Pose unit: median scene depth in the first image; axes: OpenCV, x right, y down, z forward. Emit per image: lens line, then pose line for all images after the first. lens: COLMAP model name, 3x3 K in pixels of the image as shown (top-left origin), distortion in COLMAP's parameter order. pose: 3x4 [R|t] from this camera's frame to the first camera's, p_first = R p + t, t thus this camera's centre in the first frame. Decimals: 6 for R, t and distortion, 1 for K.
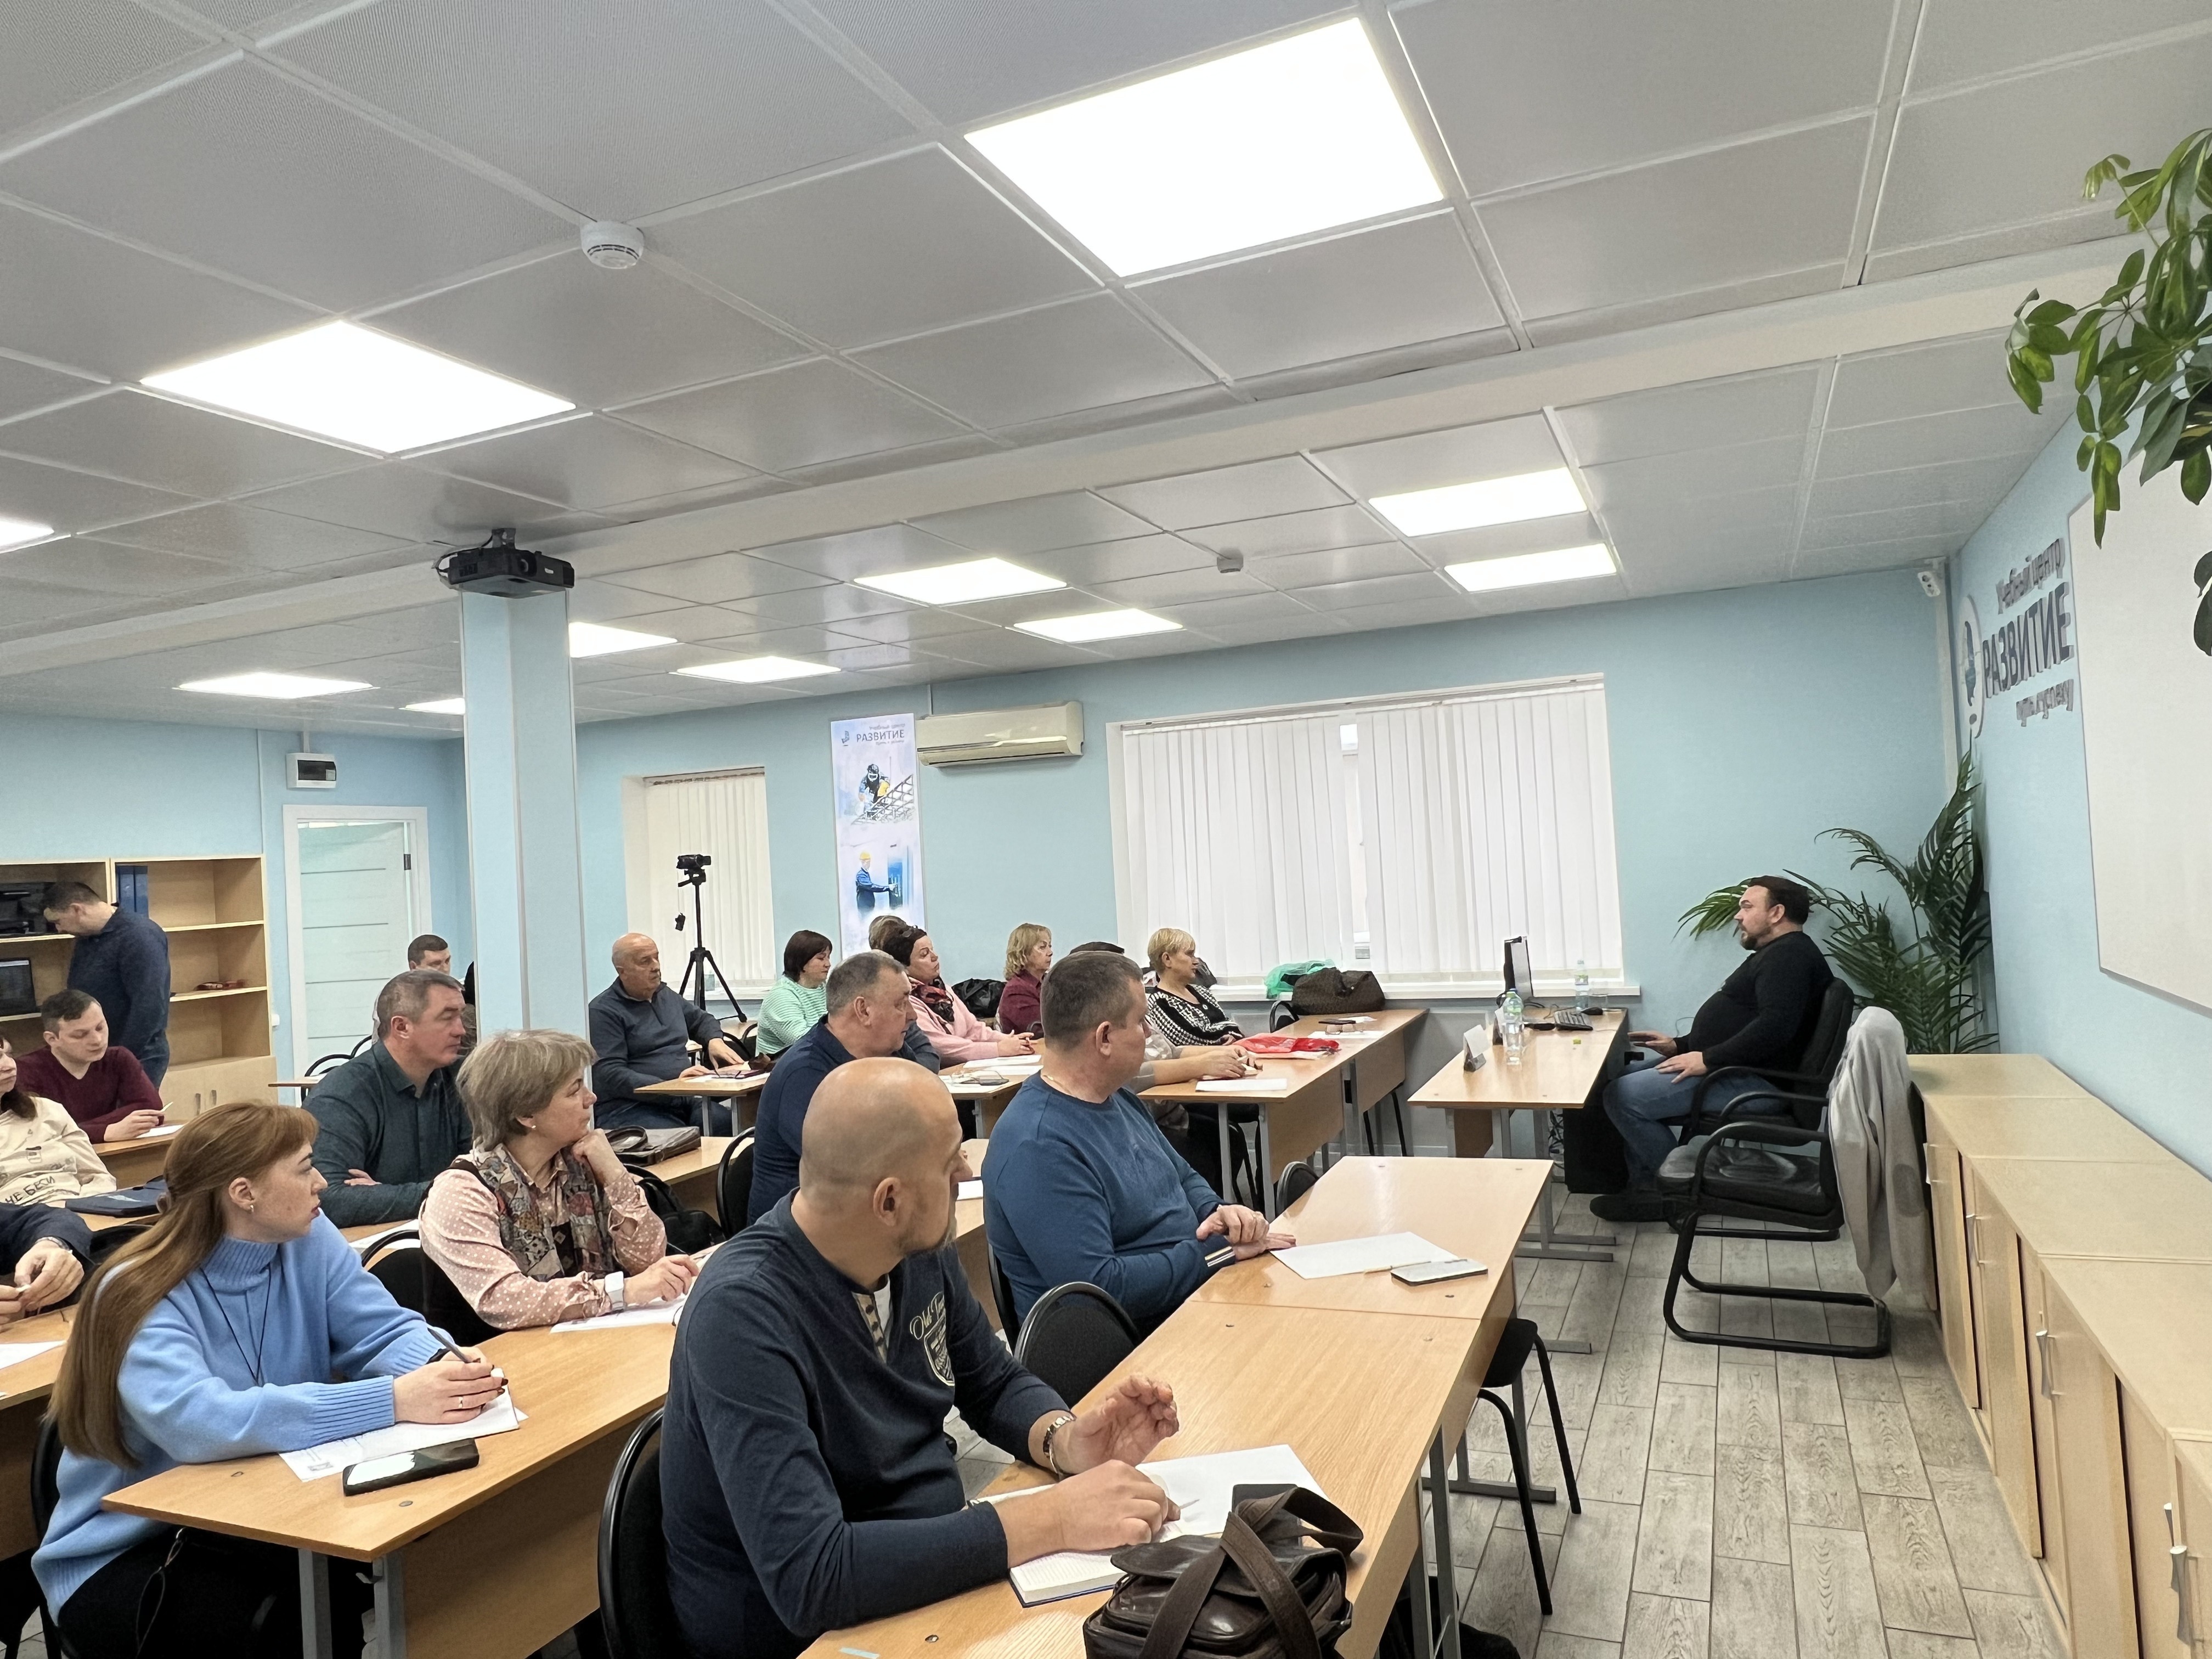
lens RADIAL K [[1418.1, 0, 1106.1], [0, 1418.1, 824.7], [0, 0, 1]] dist [-0.000166, -0.000002]
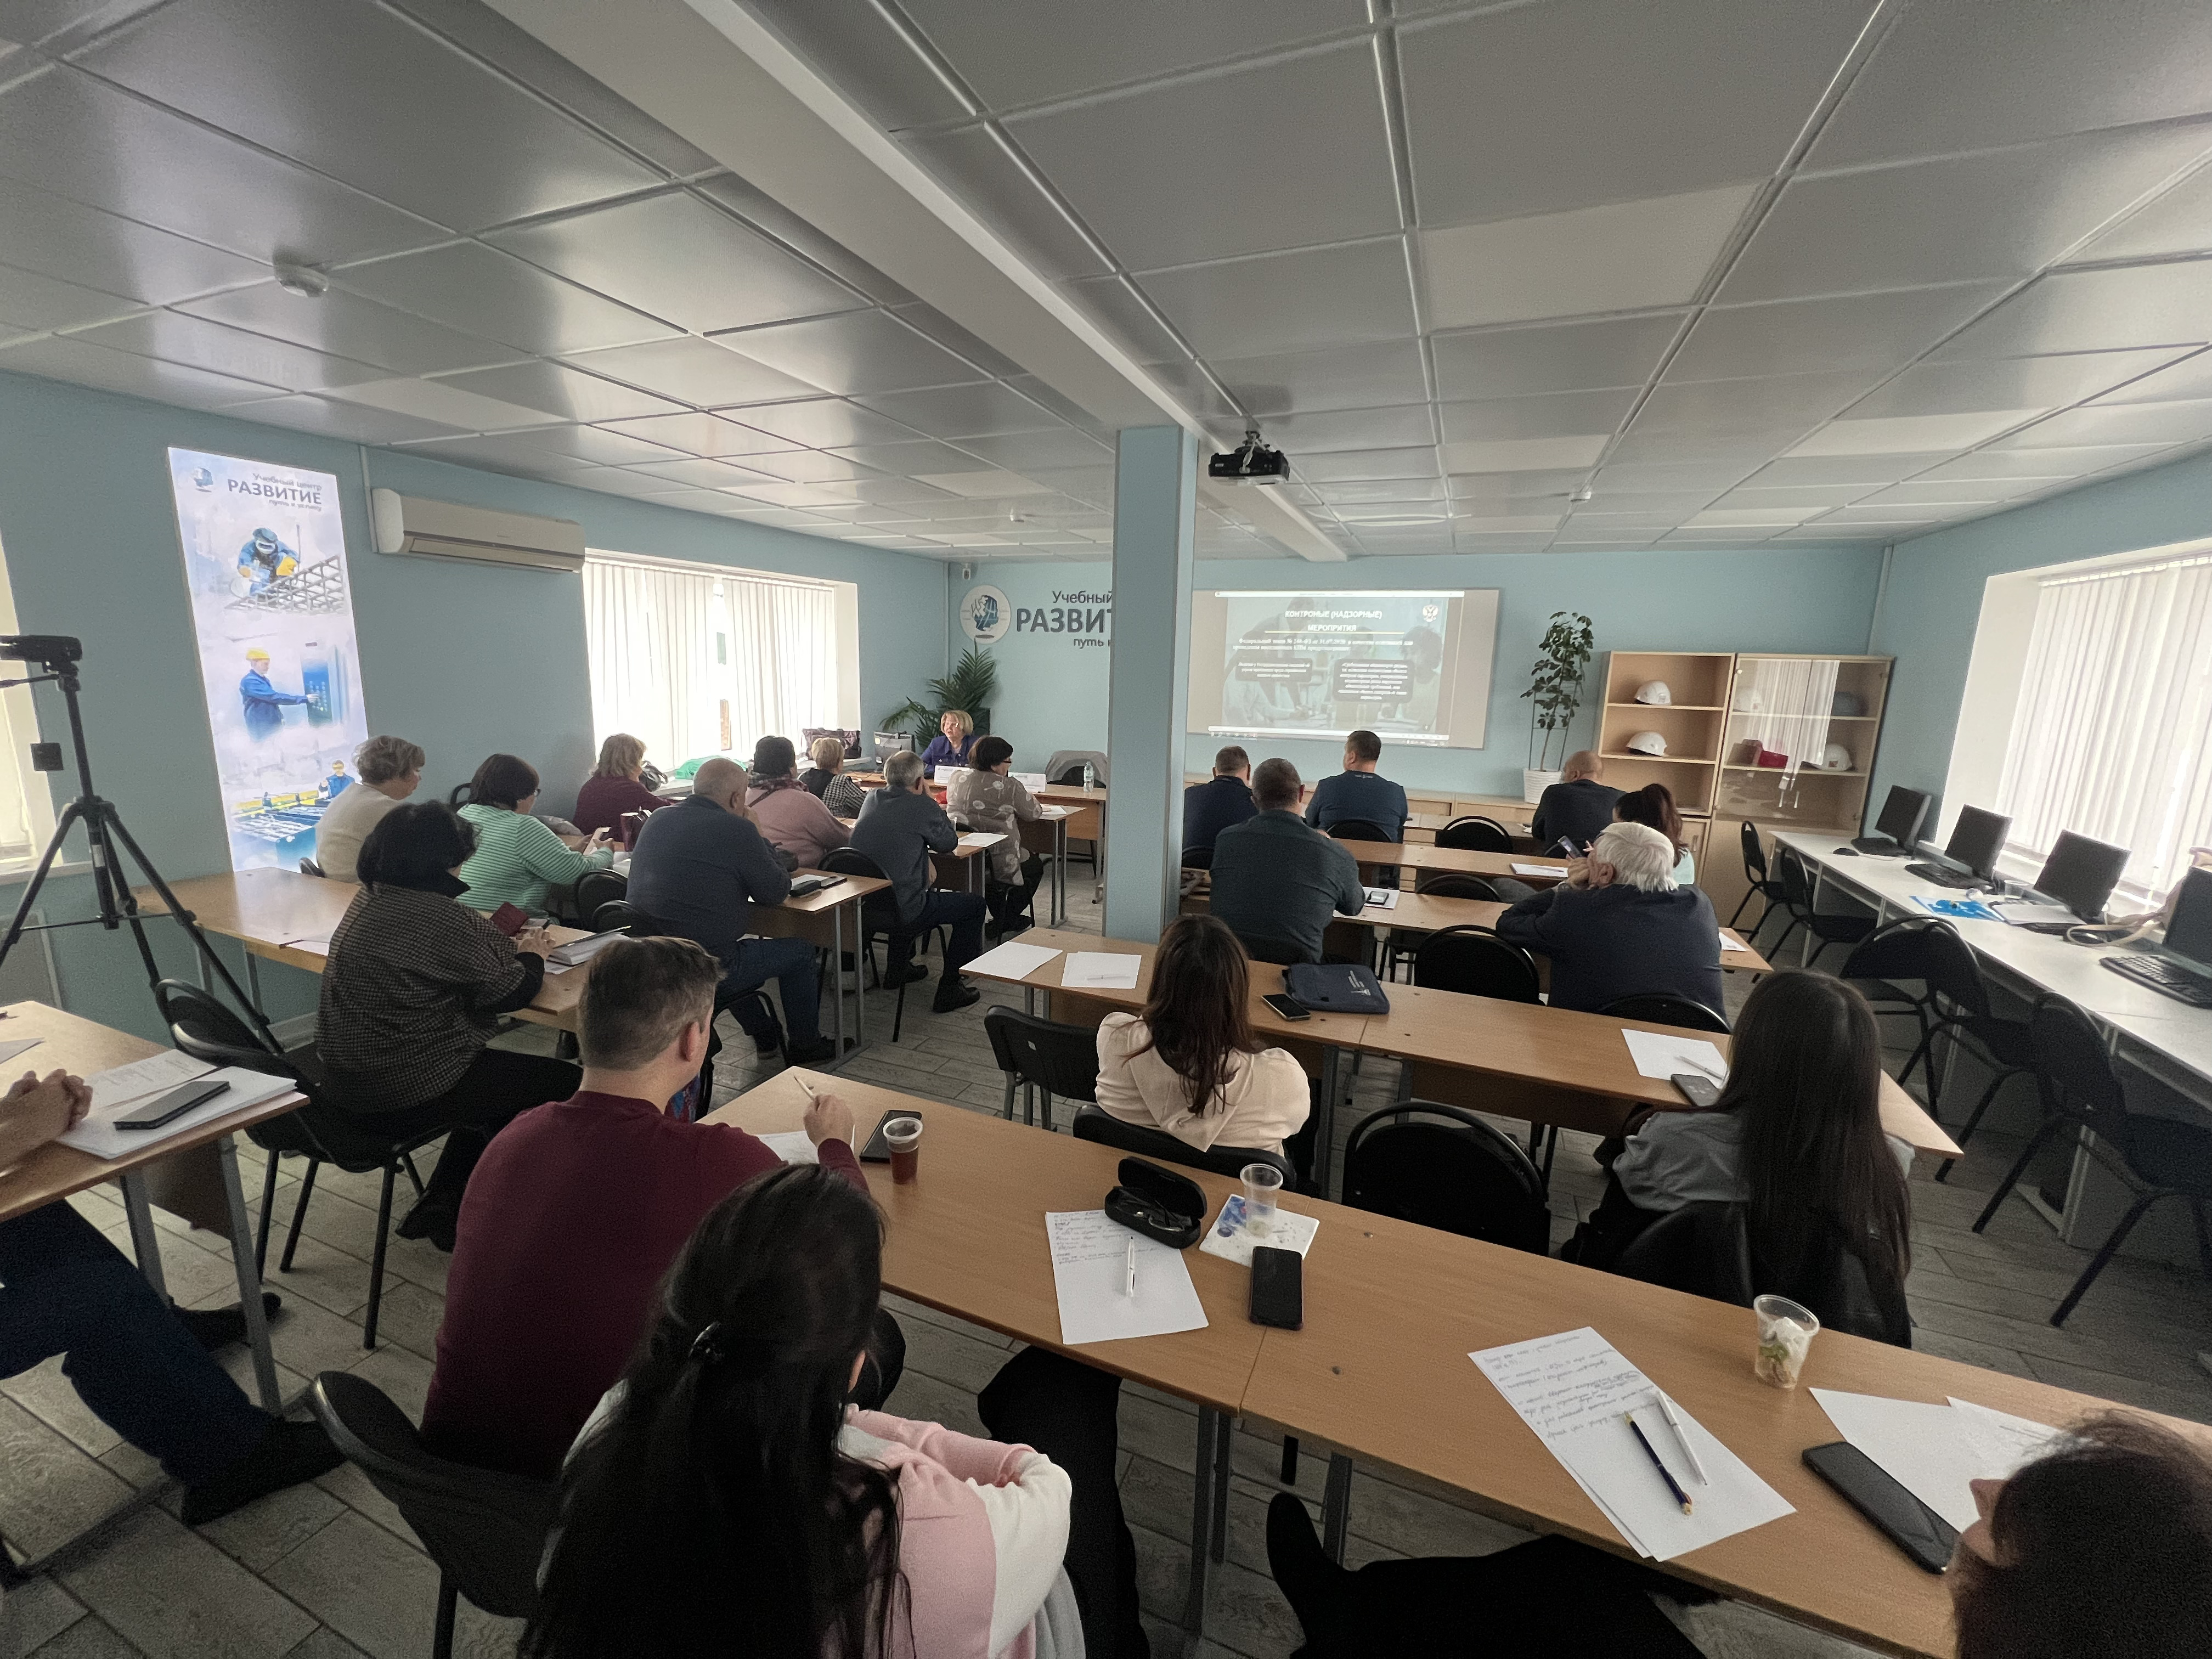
lens RADIAL K [[884.2, 0, 1102.6], [0, 884.2, 825.1], [0, 0, 1]] dist [0.000234, 0.000006]
pose [[-0.029455, -0.129305, 0.991167, -0.656424], [-0.048172, 0.990629, 0.127803, 0.030426], [-0.998405, -0.043982, -0.035408, 0.573967]]
